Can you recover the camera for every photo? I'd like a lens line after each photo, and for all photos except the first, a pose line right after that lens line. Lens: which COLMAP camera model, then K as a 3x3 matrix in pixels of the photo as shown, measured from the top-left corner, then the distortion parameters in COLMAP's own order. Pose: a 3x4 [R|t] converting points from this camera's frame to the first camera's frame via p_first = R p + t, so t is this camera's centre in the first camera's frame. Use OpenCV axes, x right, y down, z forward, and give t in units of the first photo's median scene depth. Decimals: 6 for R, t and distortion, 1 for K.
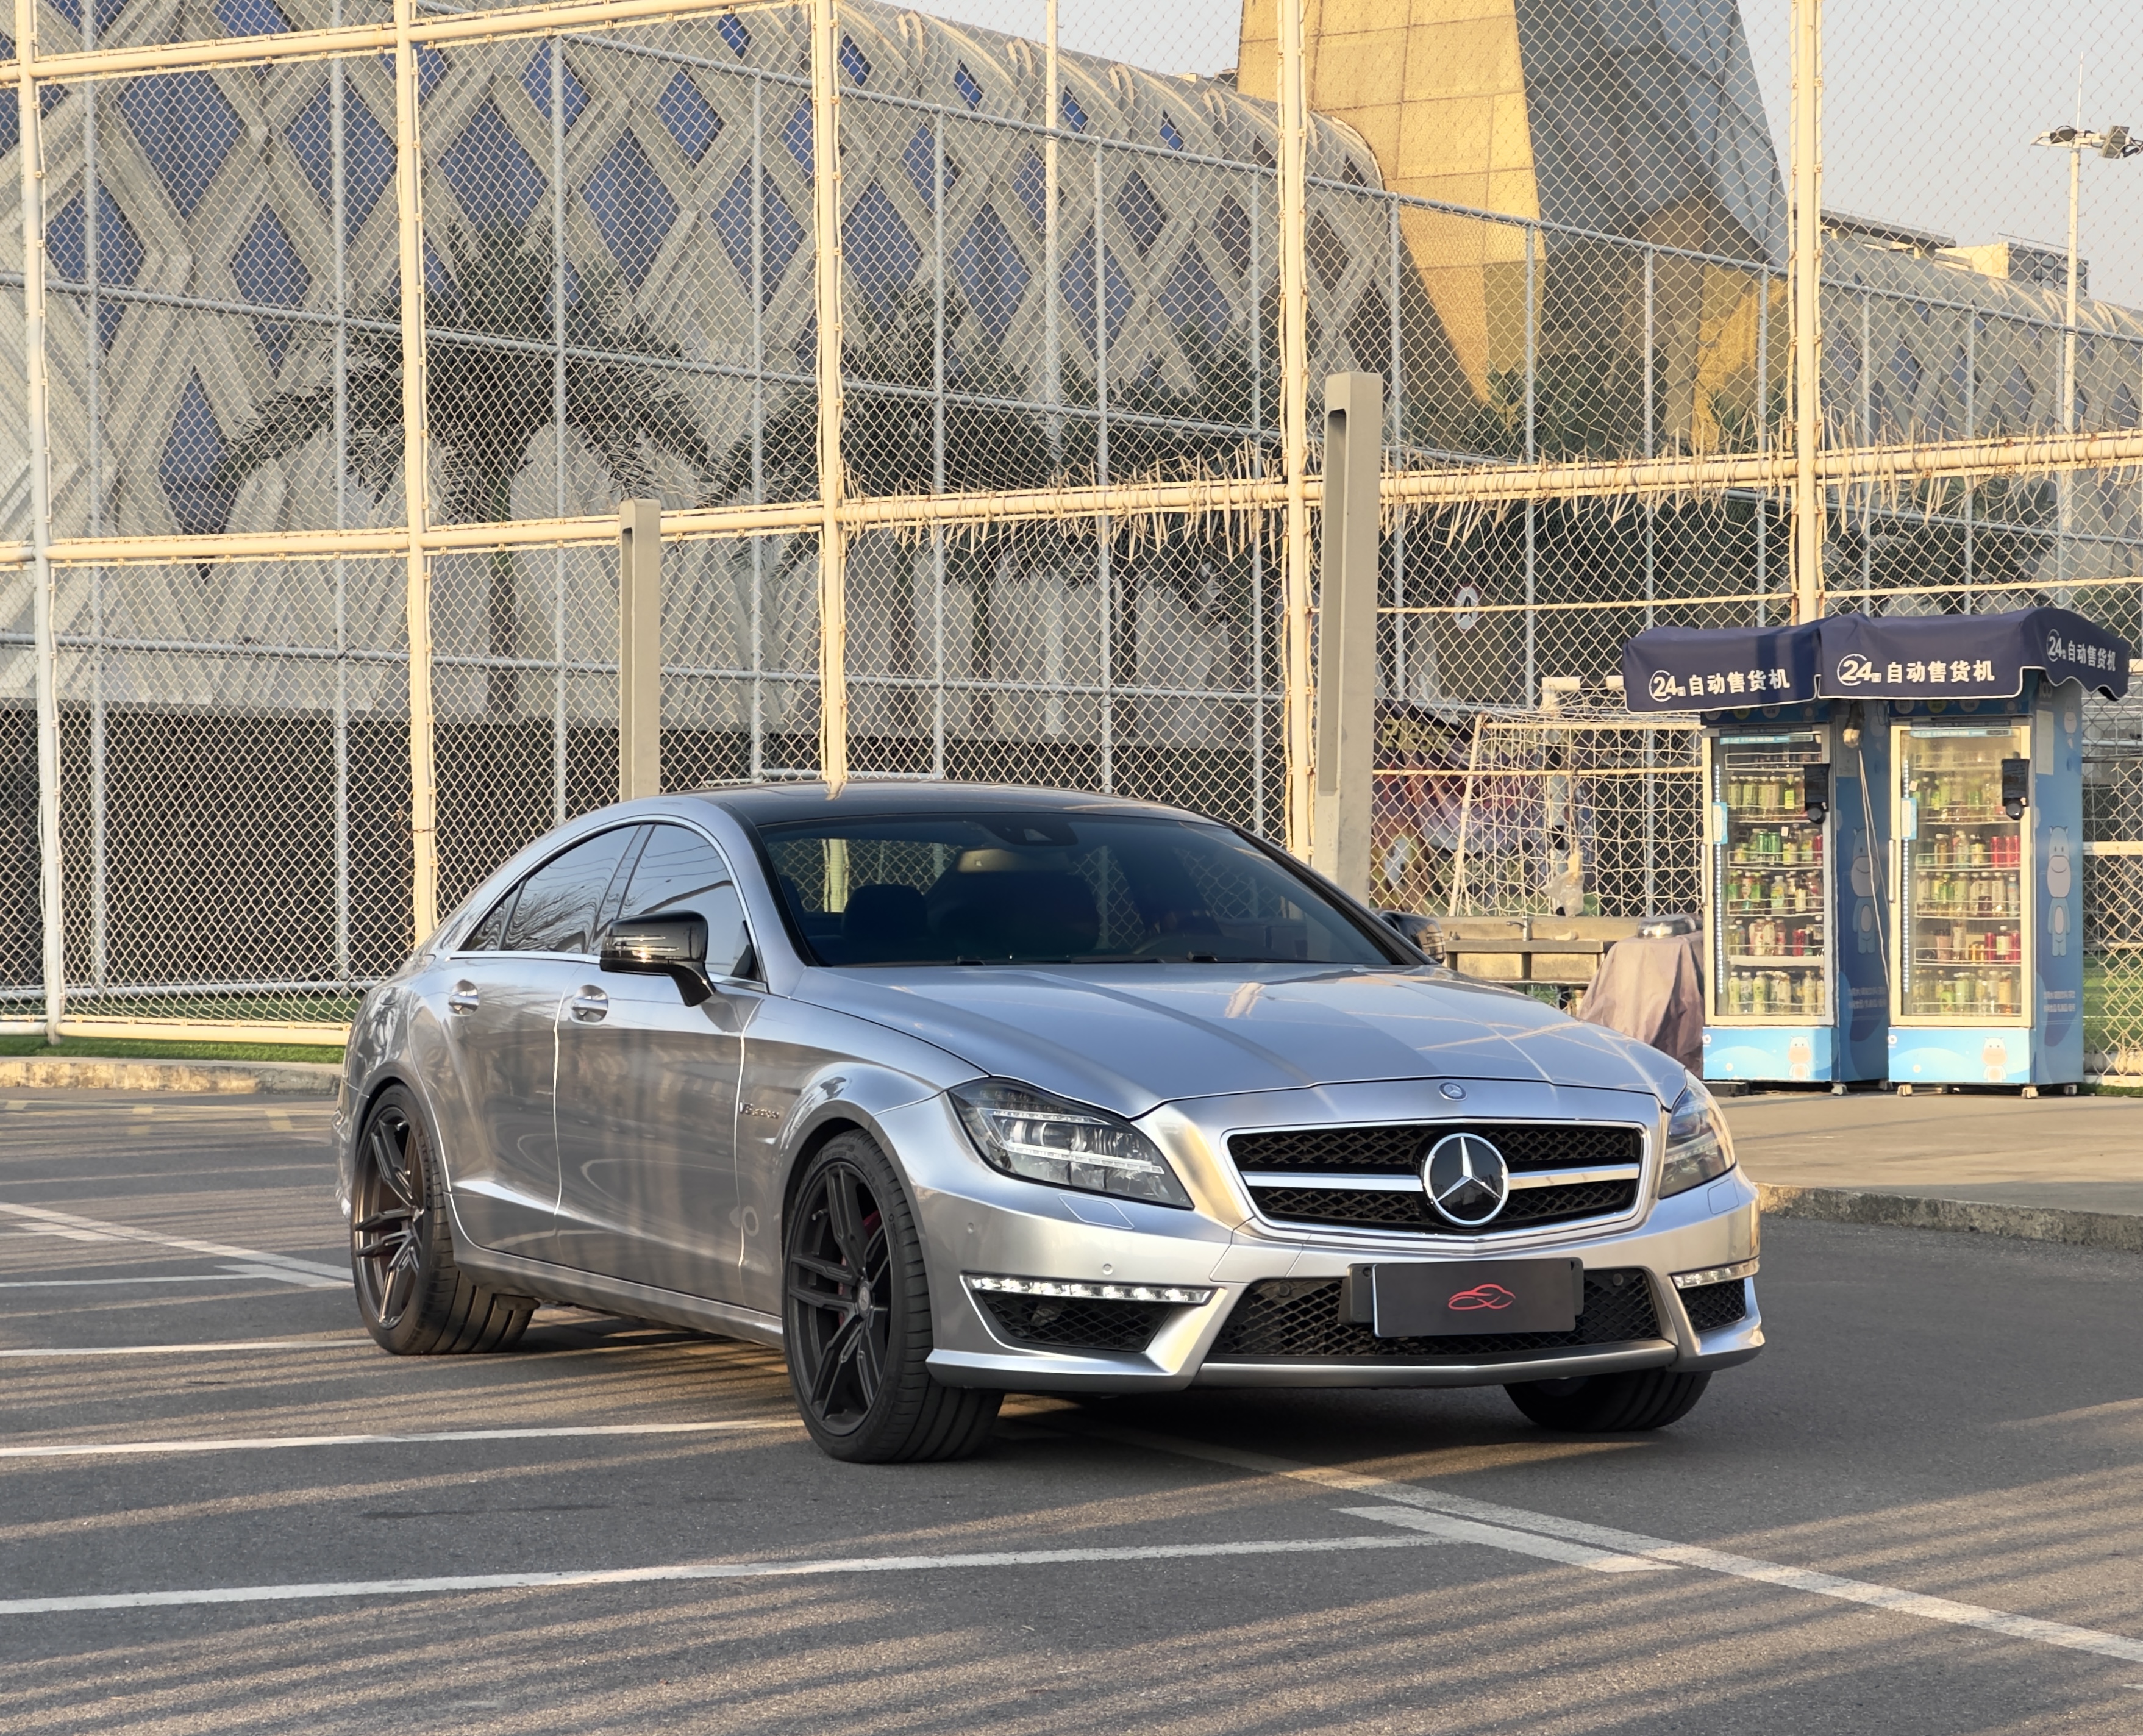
lens RADIAL K [[5698.6, 0, 1071.5], [0, 5698.6, 868.0], [0, 0, 1]] dist [-0.408685, 11.337893]
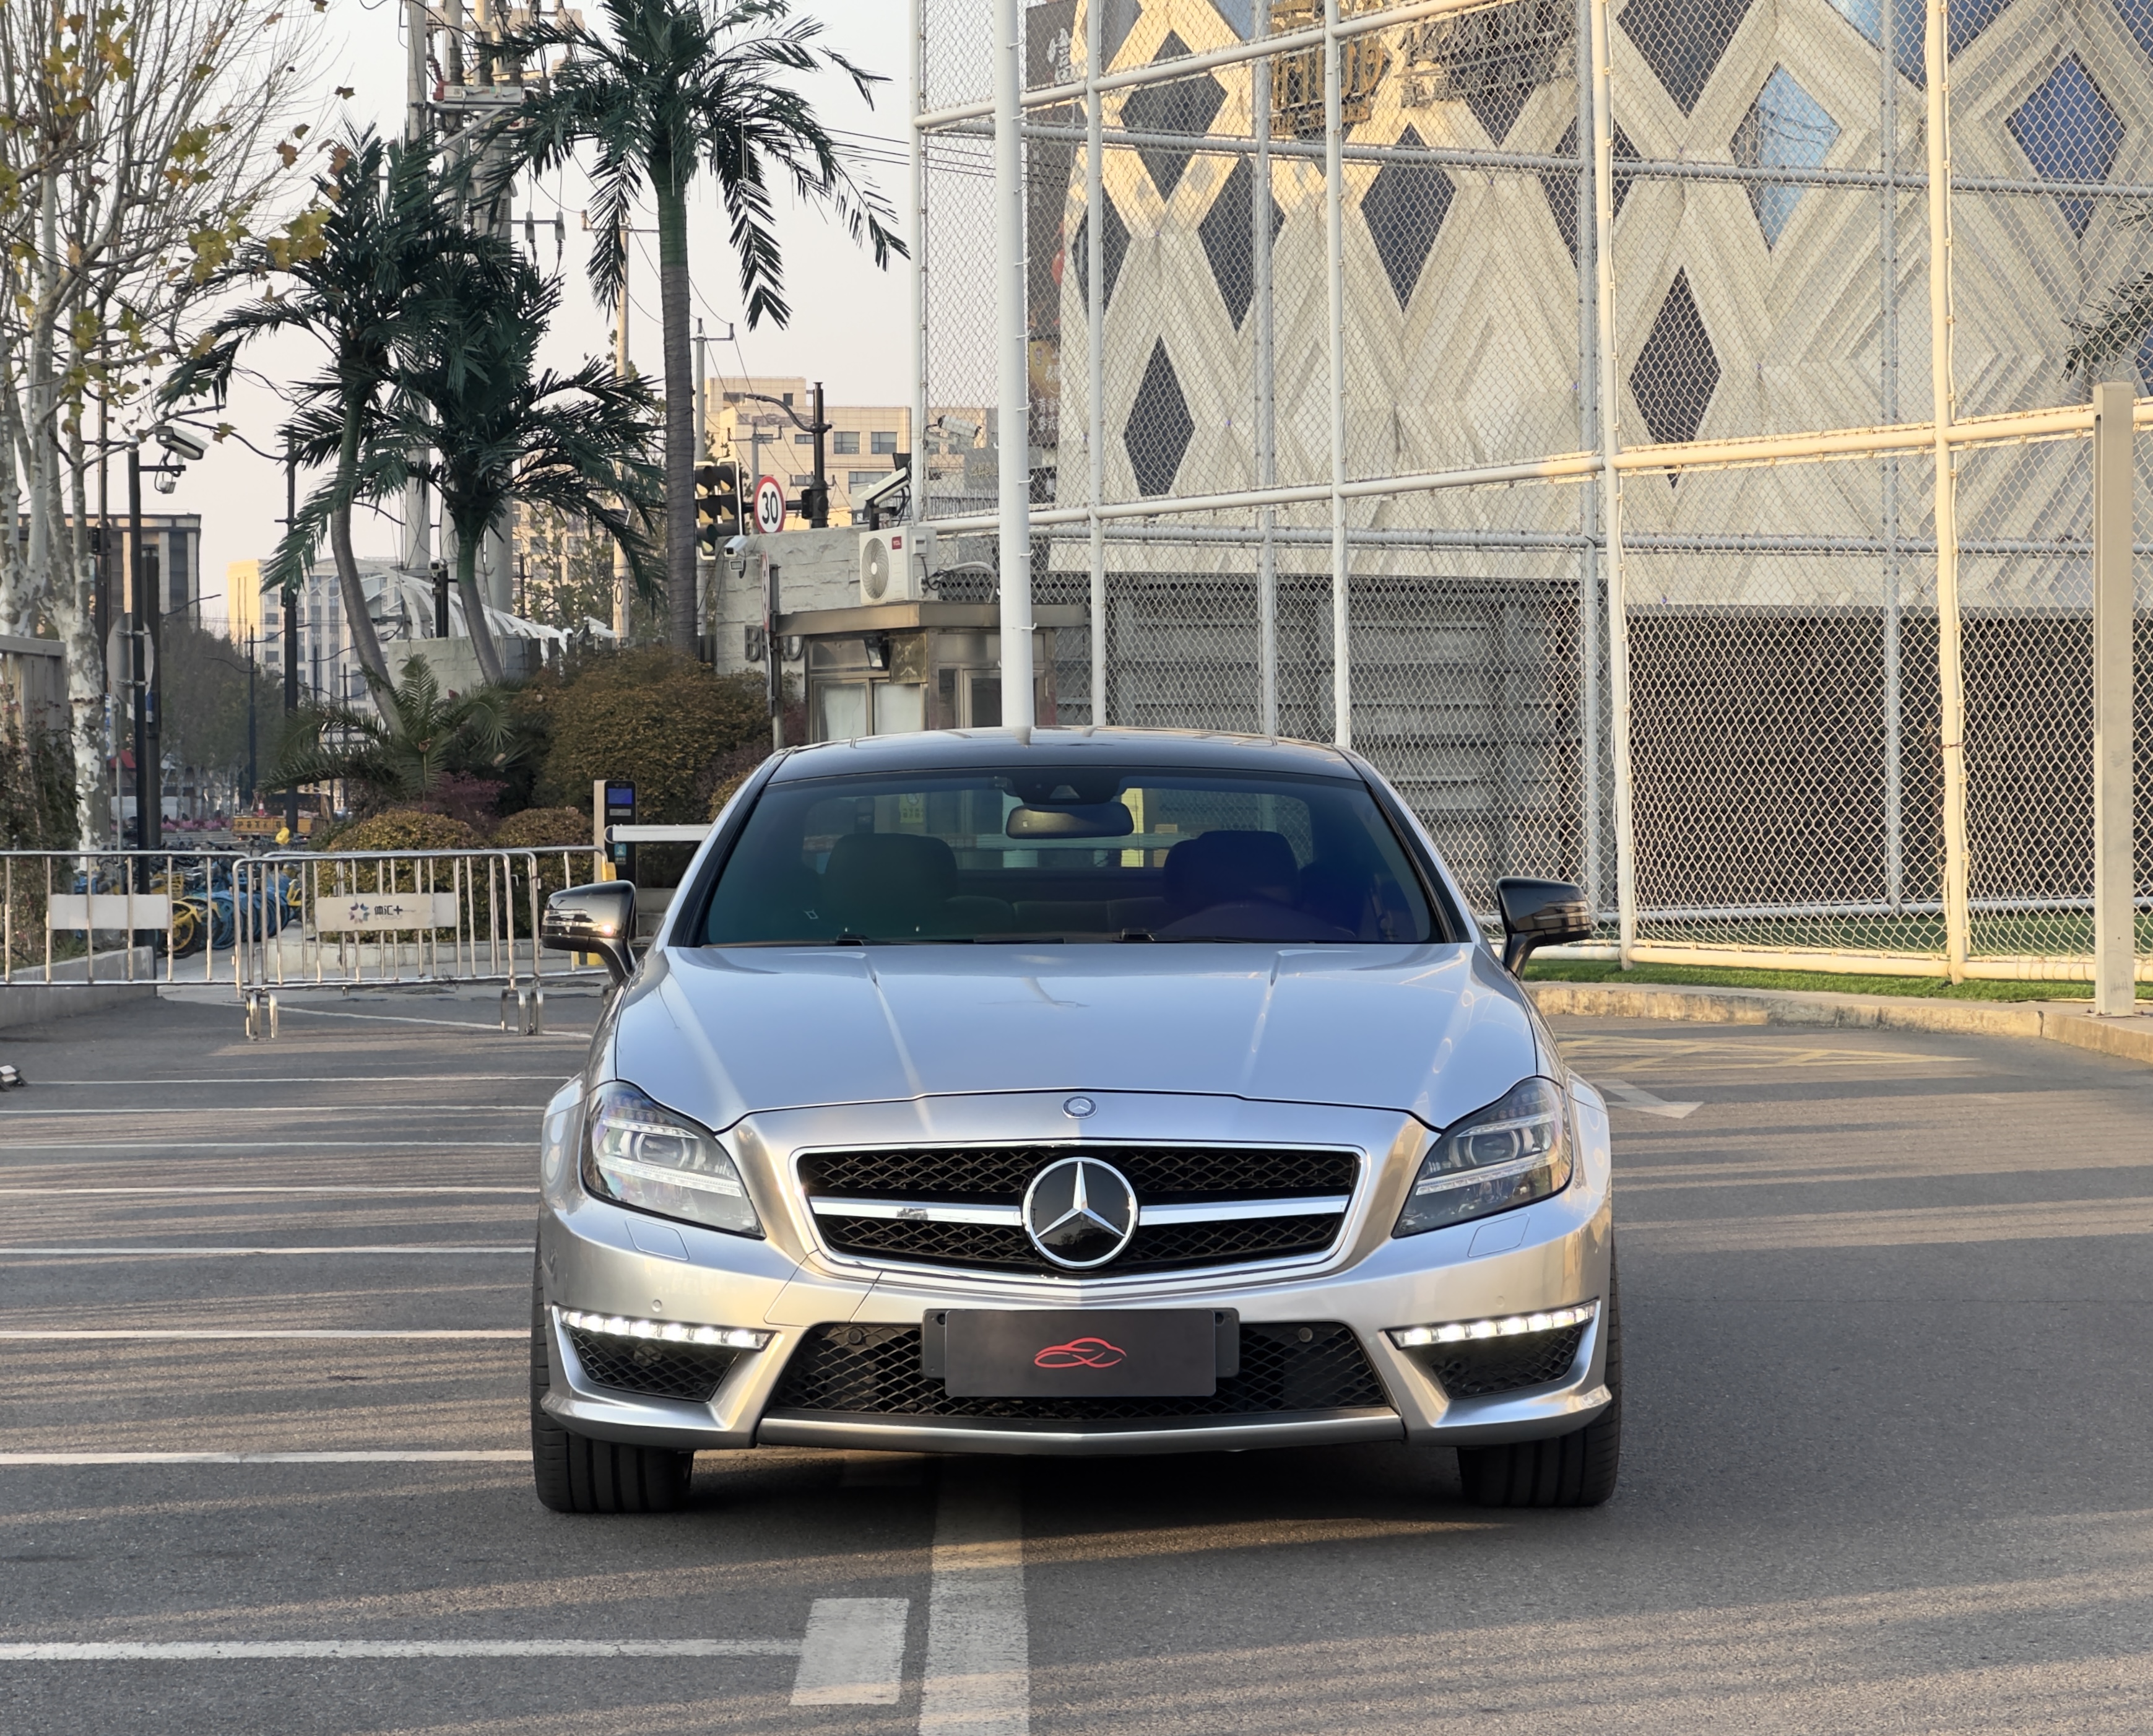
lens RADIAL K [[5725.1, 0, 1076.5], [0, 5725.1, 868.0], [0, 0, 1]] dist [-0.408685, 11.337893]
pose [[0.903469, -0.001739, -0.428649, 0.422397], [0.009975, 0.999806, 0.016968, -0.010119], [0.428537, -0.019606, 0.903312, 0.233445]]
